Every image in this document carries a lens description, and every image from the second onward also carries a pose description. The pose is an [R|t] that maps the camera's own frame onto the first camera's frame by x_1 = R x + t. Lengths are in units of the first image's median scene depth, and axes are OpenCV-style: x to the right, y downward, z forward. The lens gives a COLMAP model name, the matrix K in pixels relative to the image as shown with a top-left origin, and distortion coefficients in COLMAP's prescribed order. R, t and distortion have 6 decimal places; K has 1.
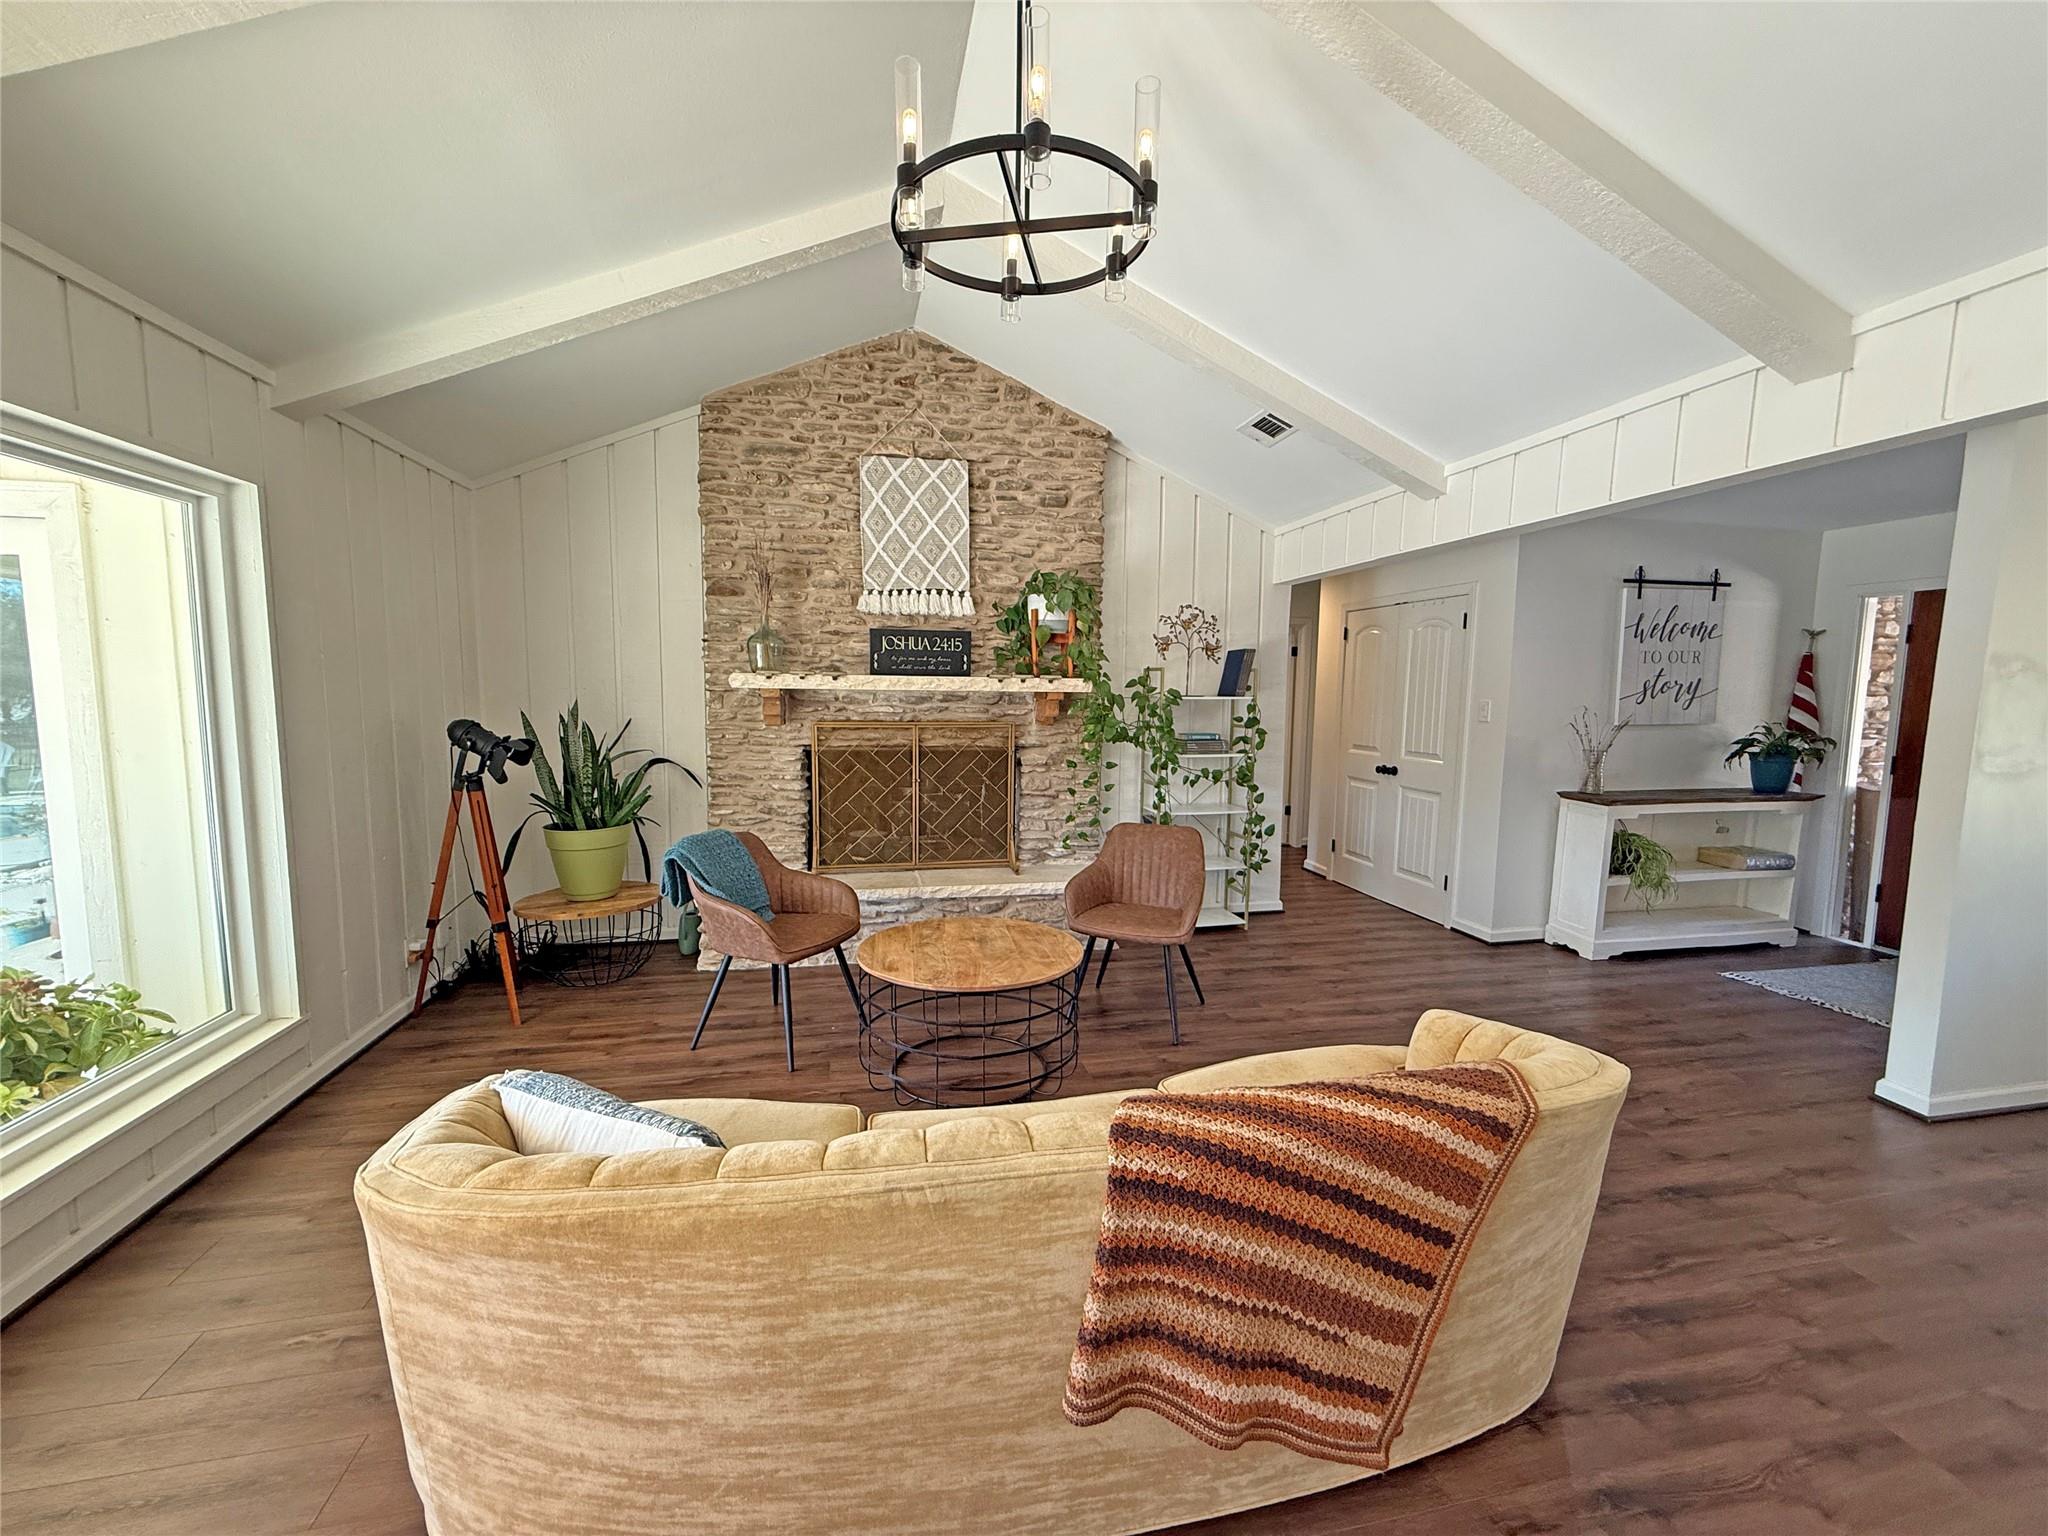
lens RADIAL K [[816.1, 0, 1017.9], [0, 816.1, 767.7], [0, 0, 1]] dist [0.000401, -0.000243]
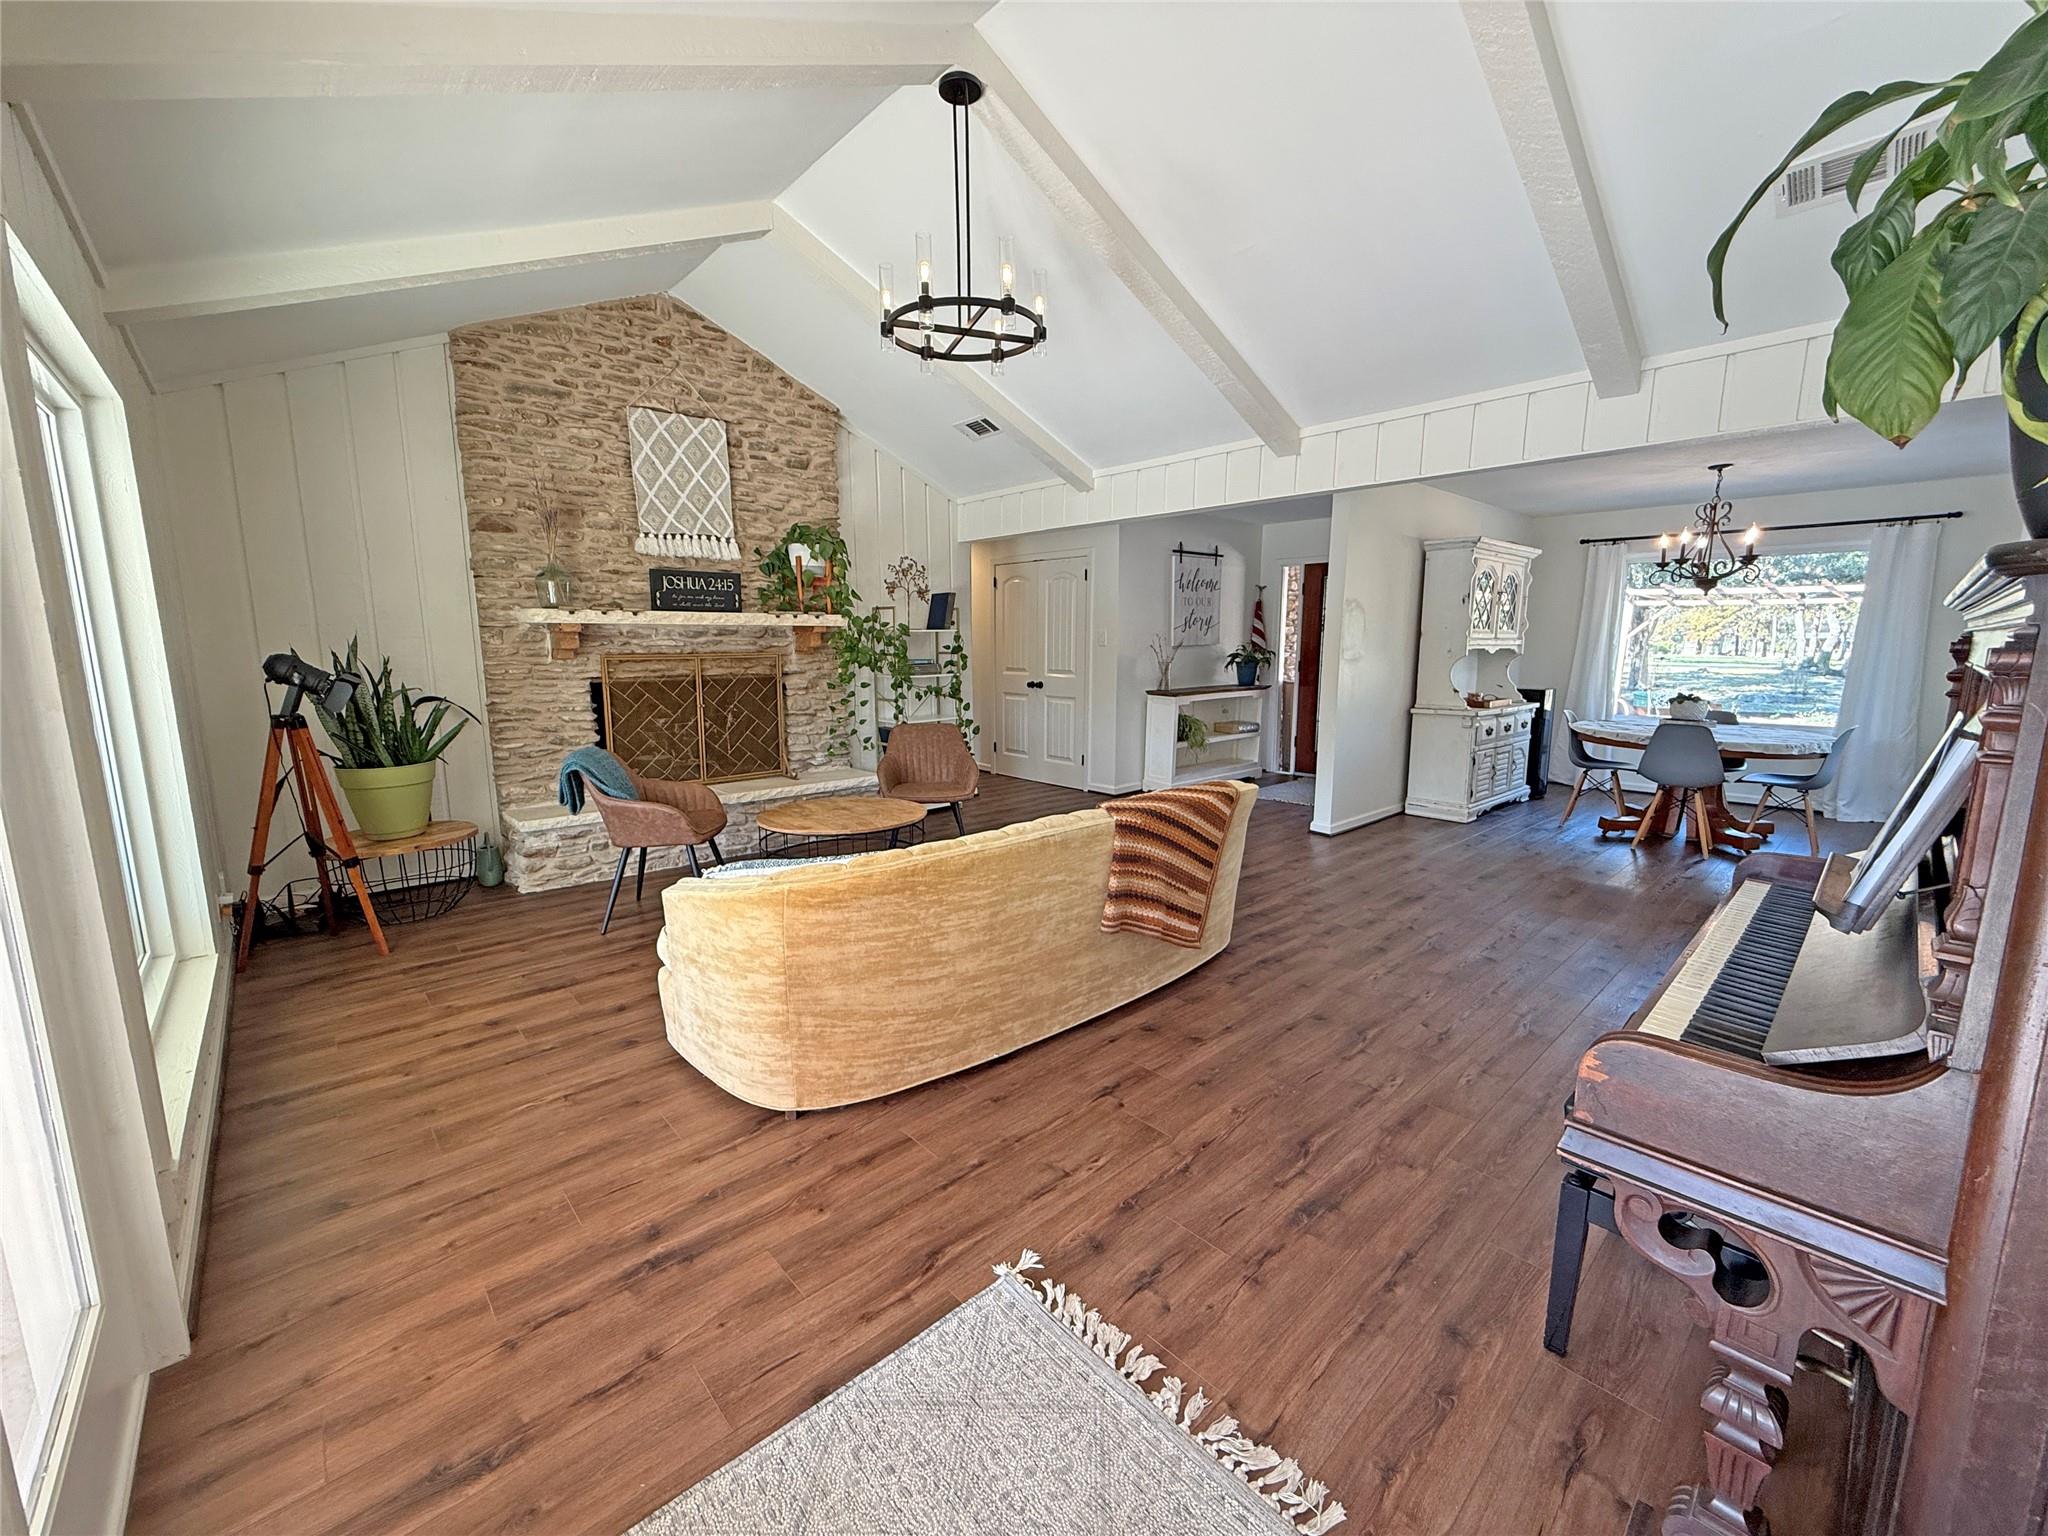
lens RADIAL K [[816.1, 0, 1026.0], [0, 816.1, 765.9], [0, 0, 1]] dist [0.000401, -0.000243]
pose [[0.862174, -0.091874, 0.498212, -0.317249], [0.061035, 0.995093, 0.077878, 0.039162], [-0.502922, -0.036736, 0.863551, -0.213770]]
